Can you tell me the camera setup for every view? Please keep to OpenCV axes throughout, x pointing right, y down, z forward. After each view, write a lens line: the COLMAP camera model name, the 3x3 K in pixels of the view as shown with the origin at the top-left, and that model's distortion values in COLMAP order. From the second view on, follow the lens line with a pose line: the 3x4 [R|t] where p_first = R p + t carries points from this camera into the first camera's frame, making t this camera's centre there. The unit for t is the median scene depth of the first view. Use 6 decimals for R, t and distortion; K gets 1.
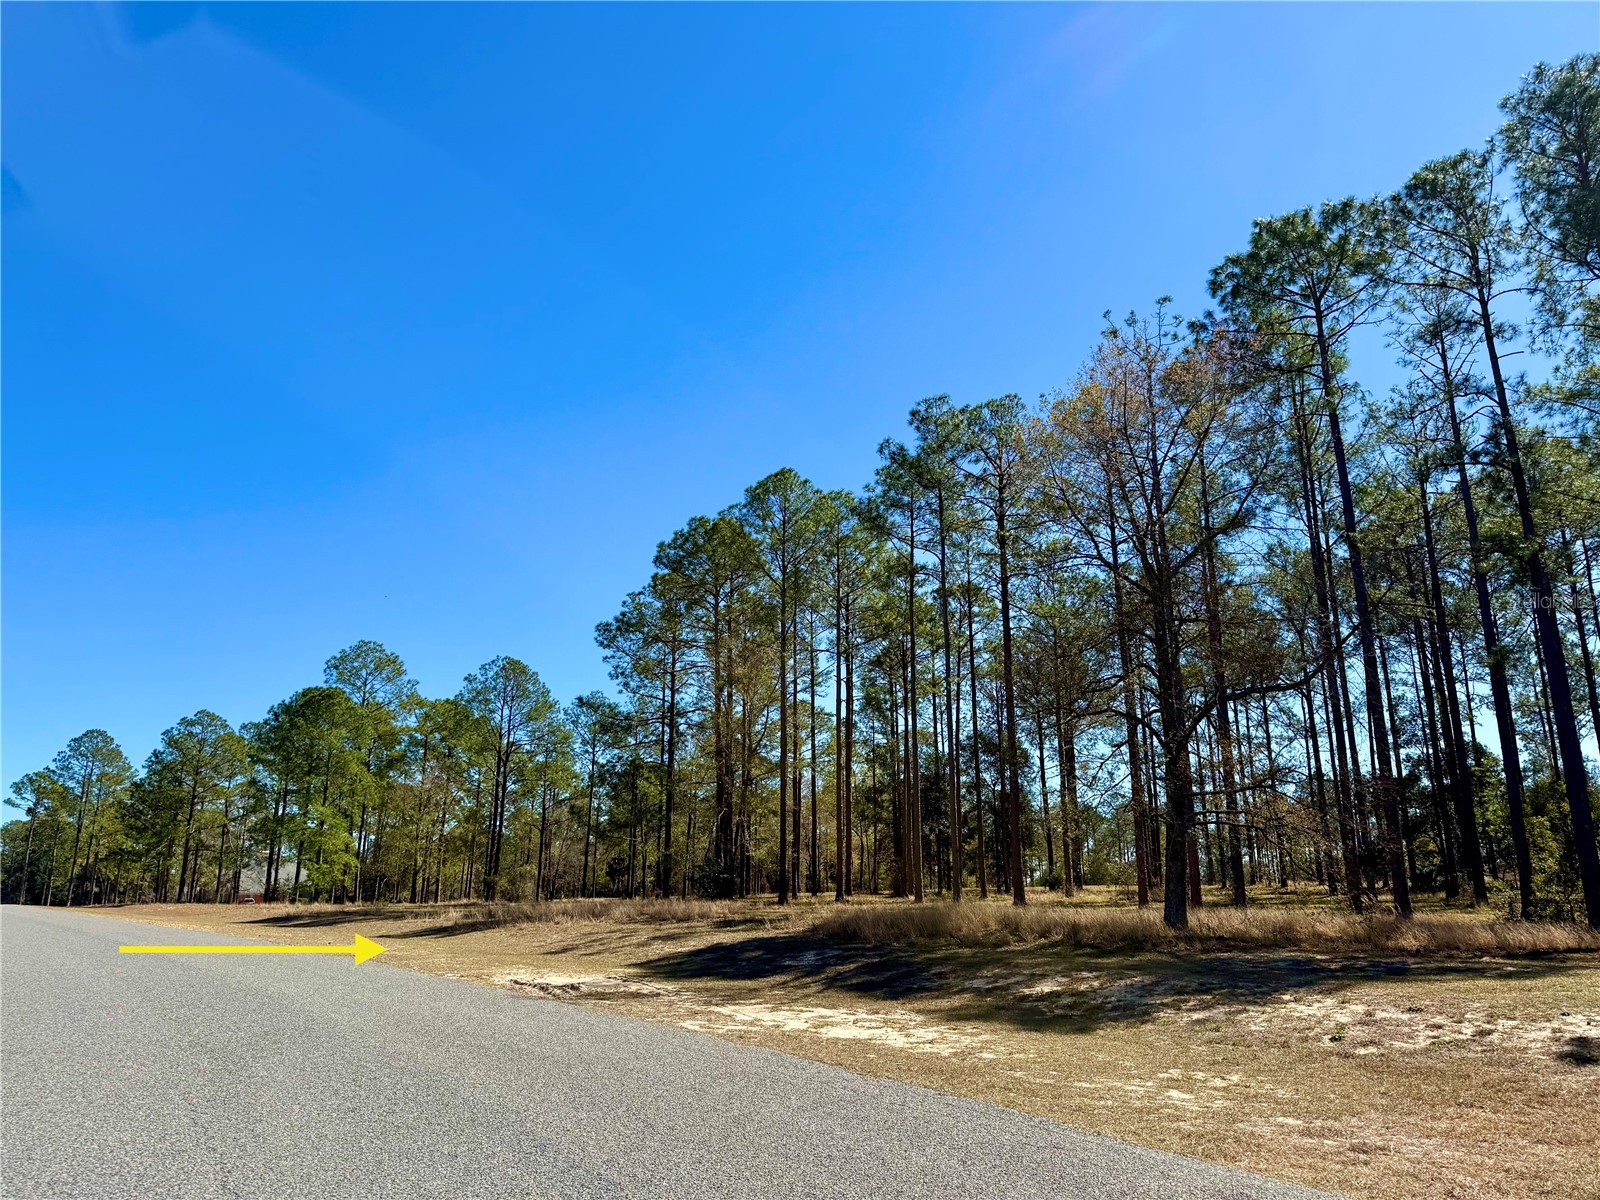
lens RADIAL K [[1114.0, 0, 800.0], [0, 1114.0, 600.0], [0, 0, 1]] dist [-0.000118, 0.035729]
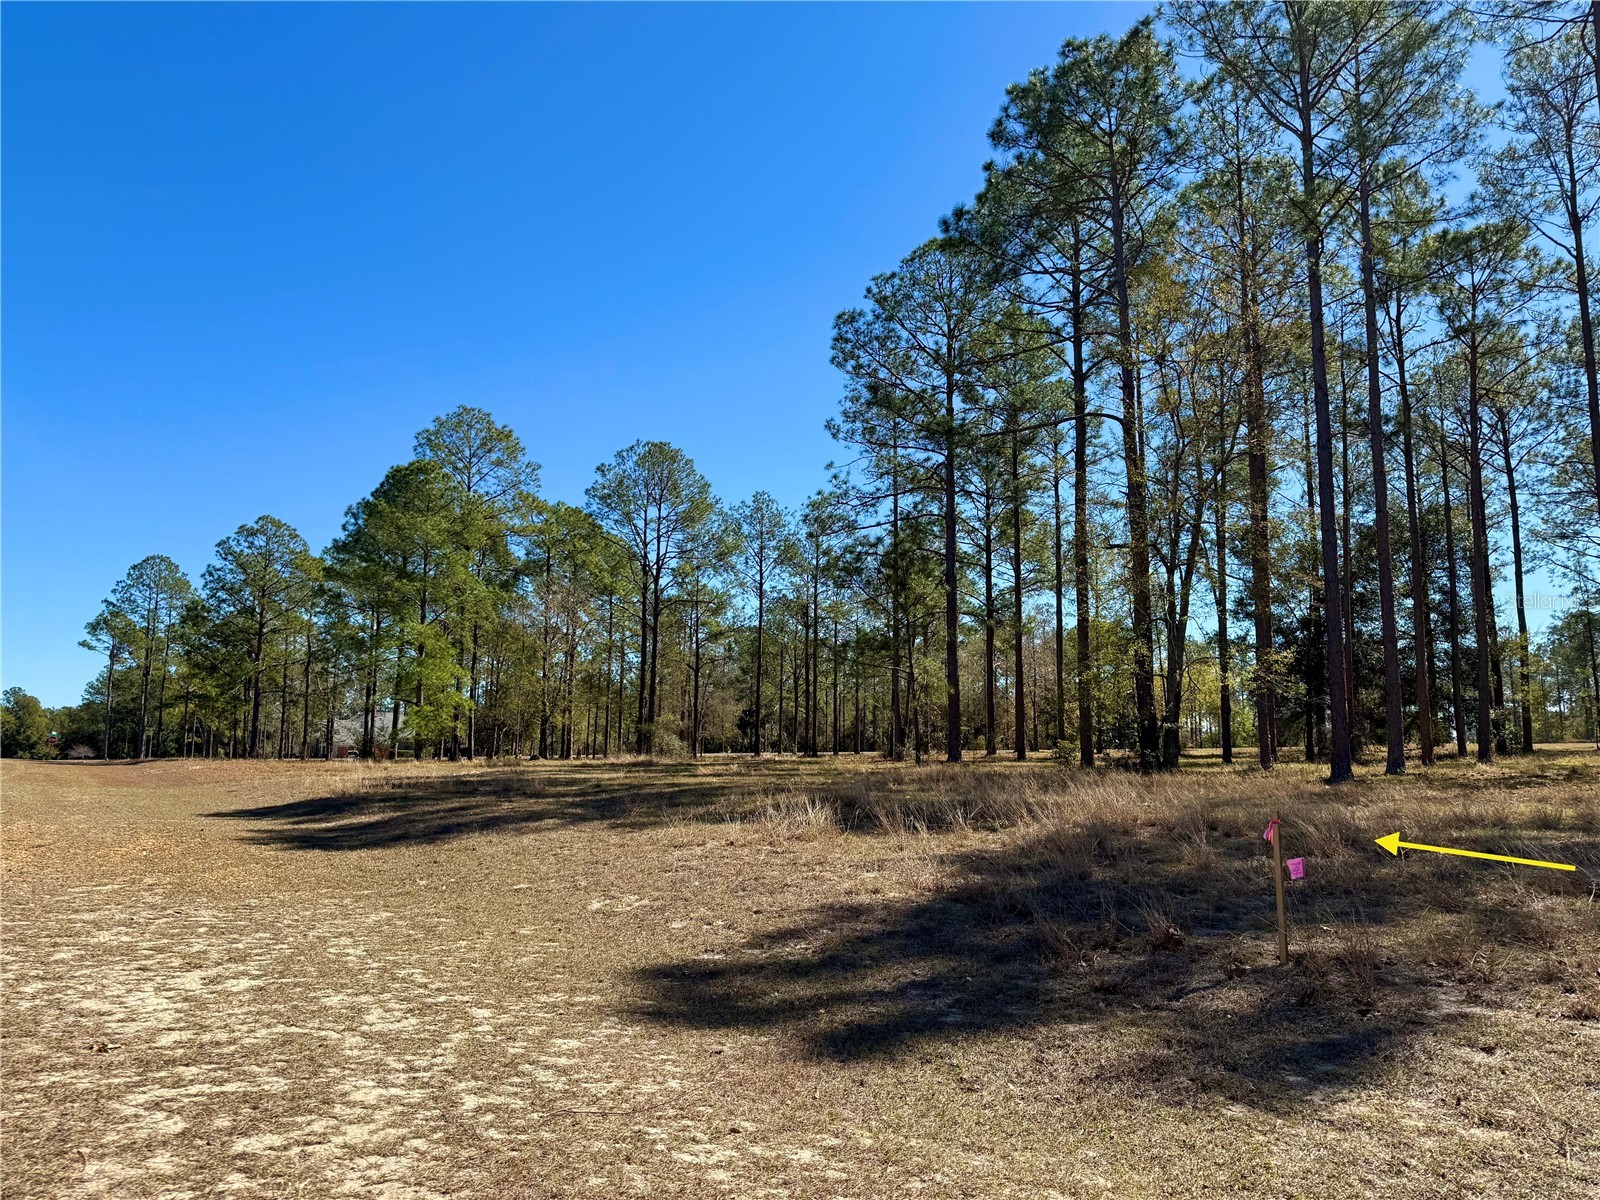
lens RADIAL K [[1209.7, 0, 800.0], [0, 1209.7, 600.0], [0, 0, 1]] dist [0.085746, 0.000514]
pose [[0.994646, -0.004158, -0.103256, -0.078636], [0.017997, 0.990892, 0.133453, 0.049920], [0.101760, -0.134597, 0.985662, 0.191379]]
